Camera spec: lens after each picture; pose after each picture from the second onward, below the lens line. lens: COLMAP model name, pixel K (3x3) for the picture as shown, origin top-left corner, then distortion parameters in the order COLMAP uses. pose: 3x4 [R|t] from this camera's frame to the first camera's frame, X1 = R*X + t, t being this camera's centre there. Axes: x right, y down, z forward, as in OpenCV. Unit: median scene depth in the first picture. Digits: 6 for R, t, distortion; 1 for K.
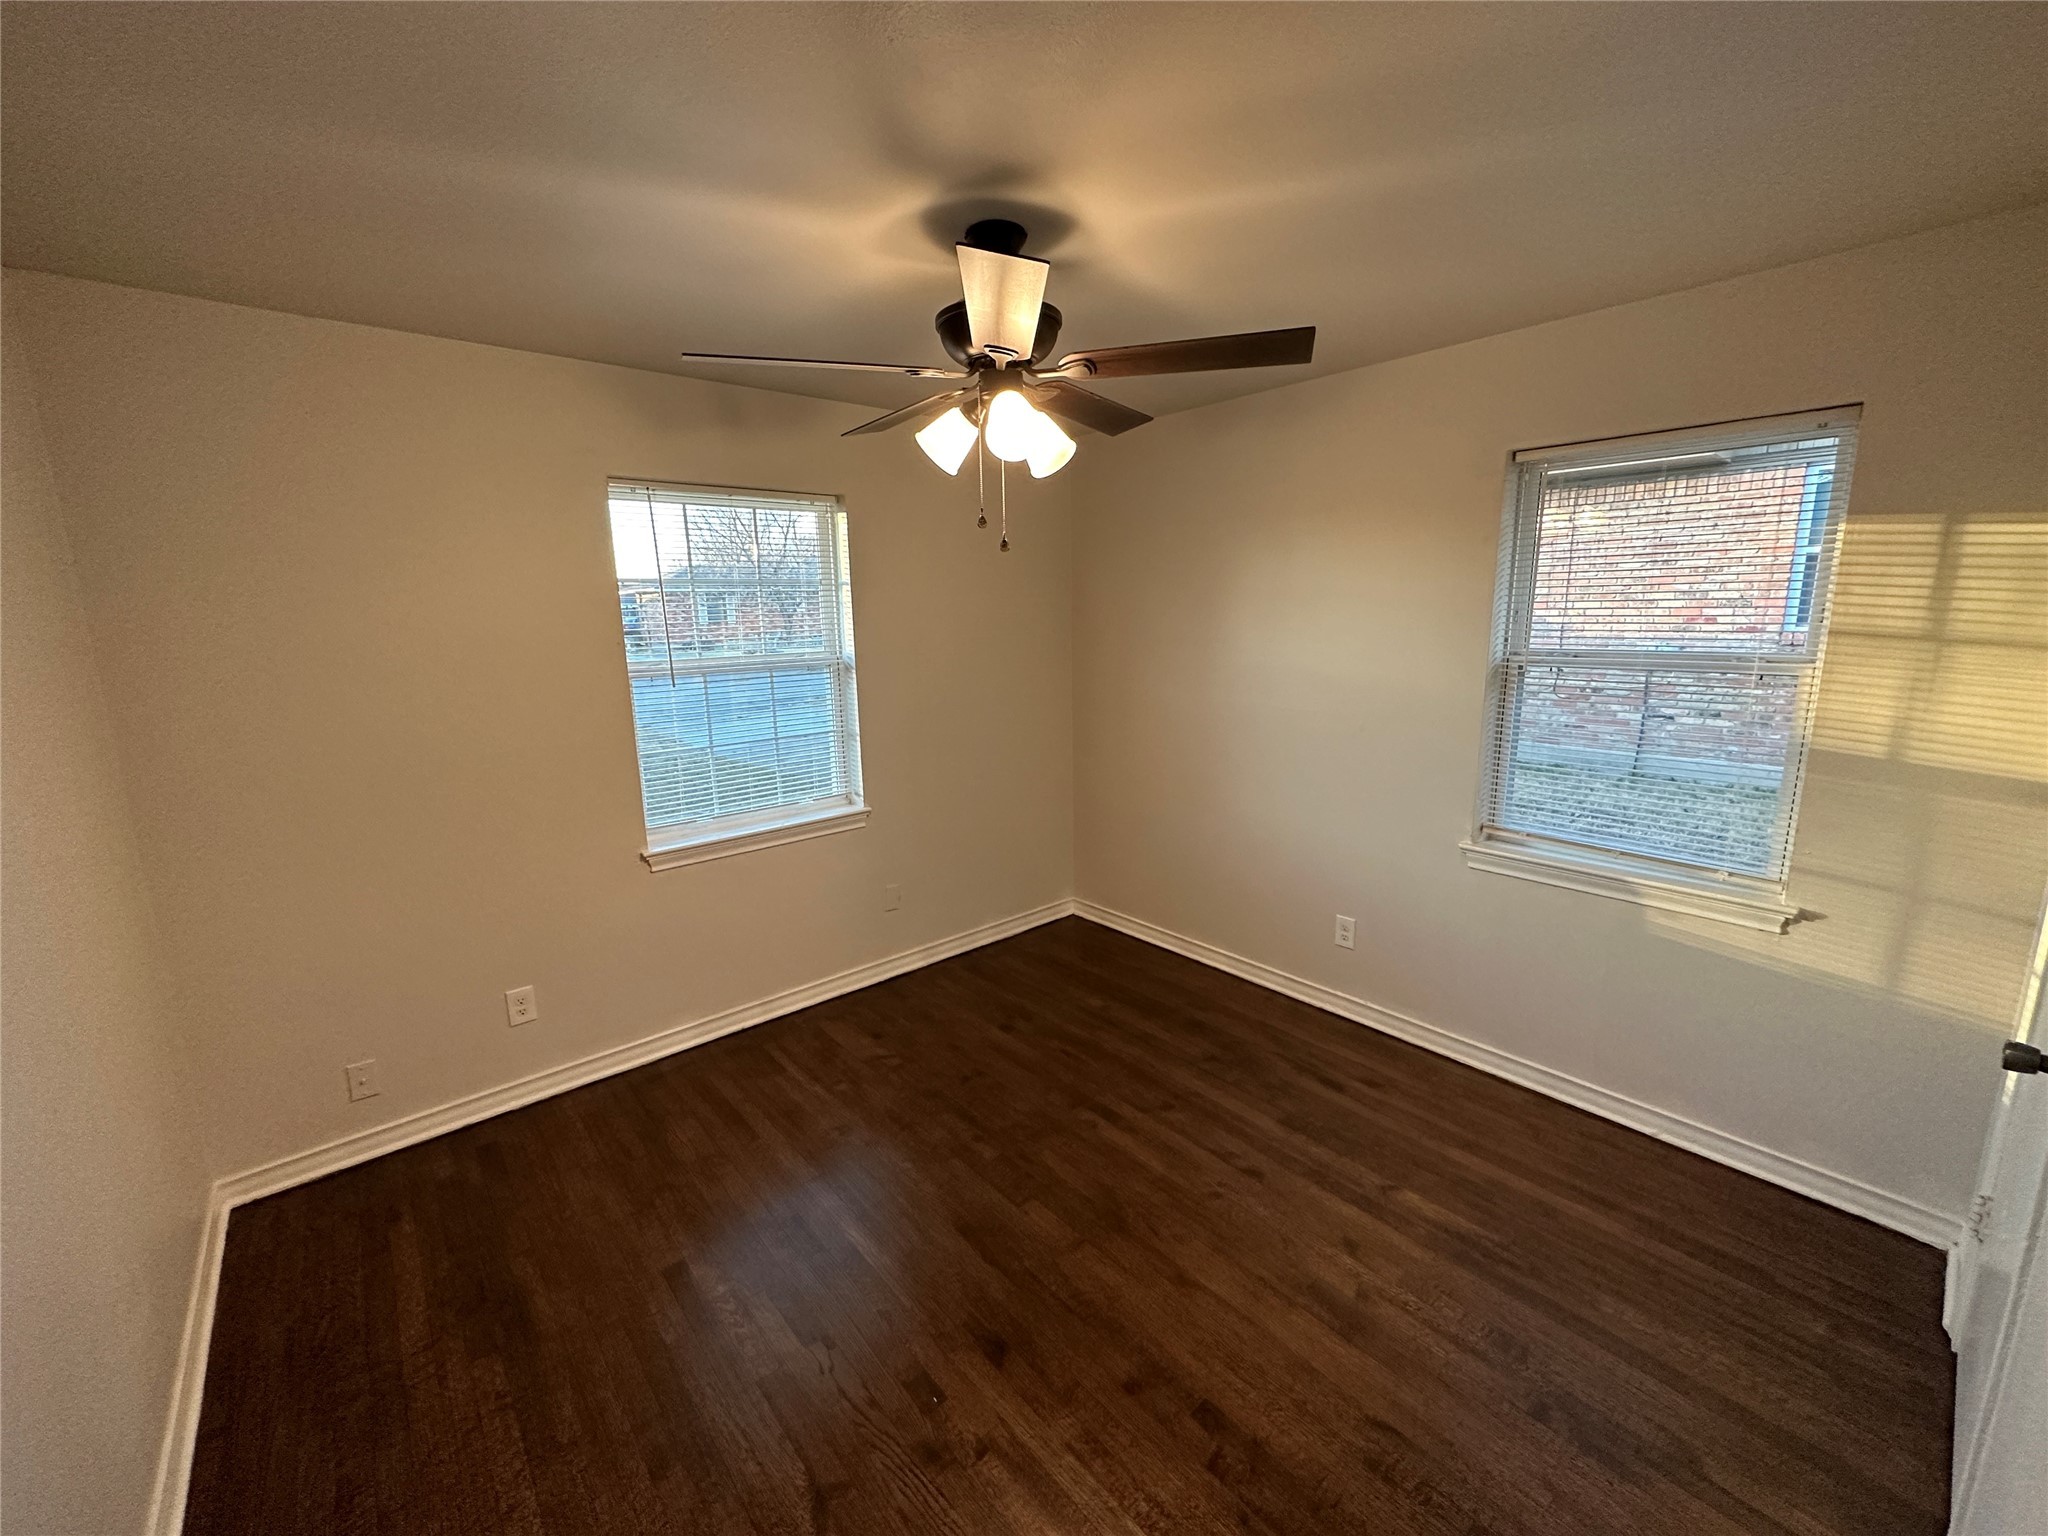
lens RADIAL K [[815.5, 0, 1024.0], [0, 815.5, 768.0], [0, 0, 1]] dist [-0.003225, 0.000651]
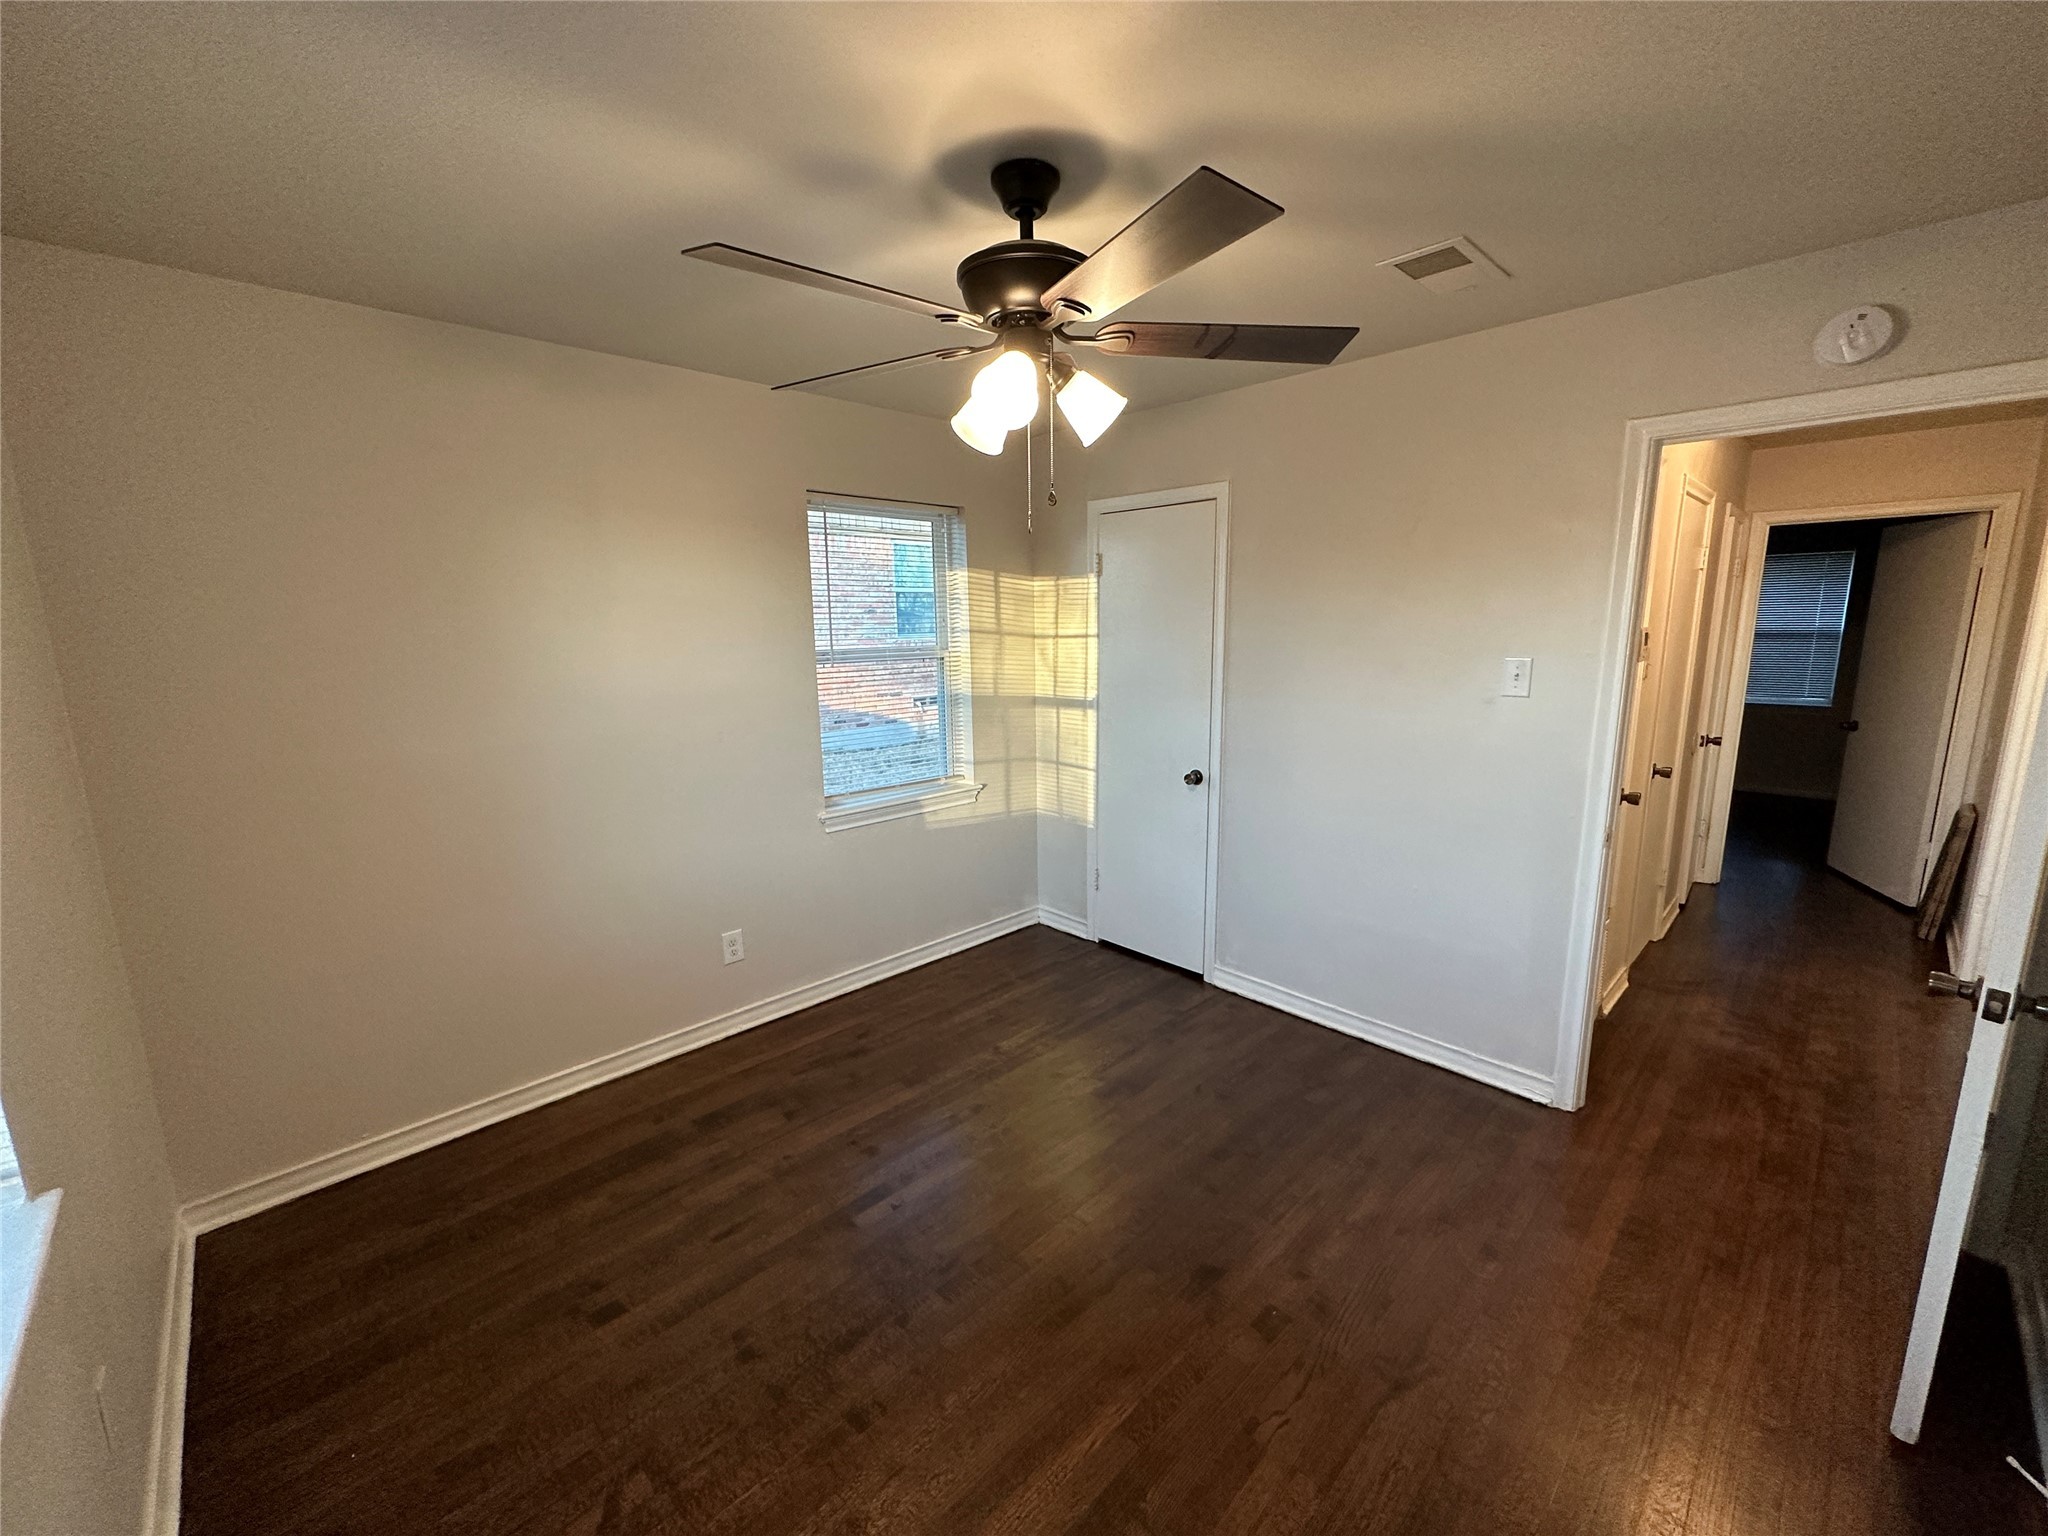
lens RADIAL K [[815.5, 0, 1024.0], [0, 815.5, 768.0], [0, 0, 1]] dist [-0.003225, 0.000651]
pose [[-0.061261, -0.160308, 0.985164, -0.768805], [0.207279, 0.963457, 0.169665, -0.137247], [-0.976362, 0.214598, -0.025794, 0.876763]]
